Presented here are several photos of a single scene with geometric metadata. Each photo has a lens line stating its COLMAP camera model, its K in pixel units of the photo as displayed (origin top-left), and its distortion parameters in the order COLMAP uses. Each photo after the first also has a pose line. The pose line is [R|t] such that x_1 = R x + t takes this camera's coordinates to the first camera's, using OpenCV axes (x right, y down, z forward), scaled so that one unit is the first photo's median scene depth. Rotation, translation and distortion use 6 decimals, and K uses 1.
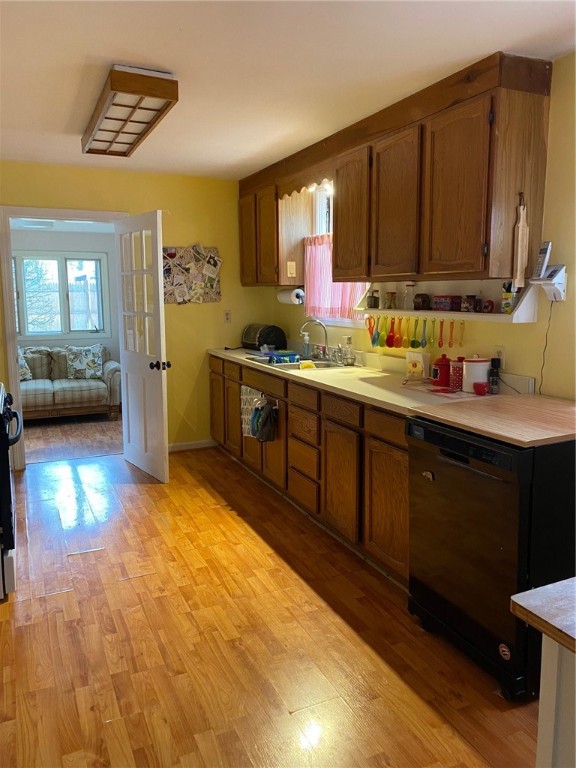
lens RADIAL K [[576.2, 0, 288.9], [0, 576.2, 382.2], [0, 0, 1]] dist [0.010842, 0.000593]
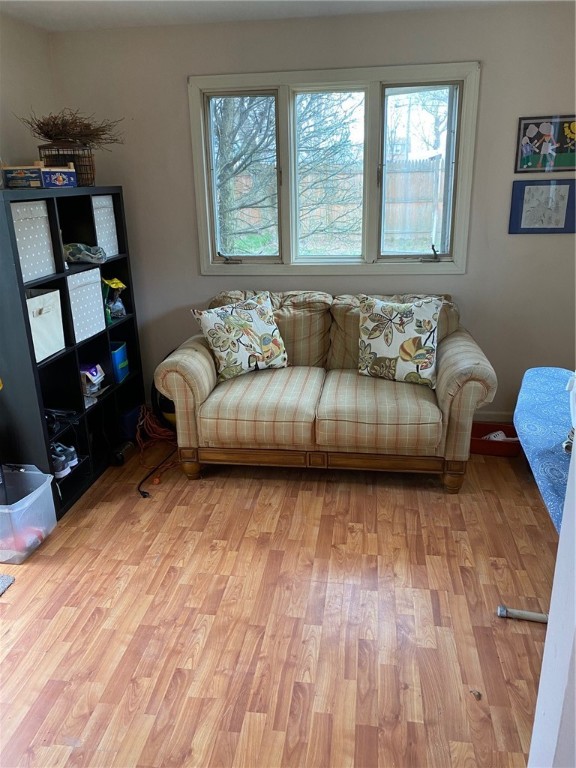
lens RADIAL K [[576.2, 0, 287.8], [0, 576.2, 383.7], [0, 0, 1]] dist [0.010842, 0.000593]
pose [[0.838601, 0.156334, -0.521831, -0.196512], [-0.058652, 0.978279, 0.198823, -0.082186], [0.541579, -0.136126, 0.829555, 0.603425]]
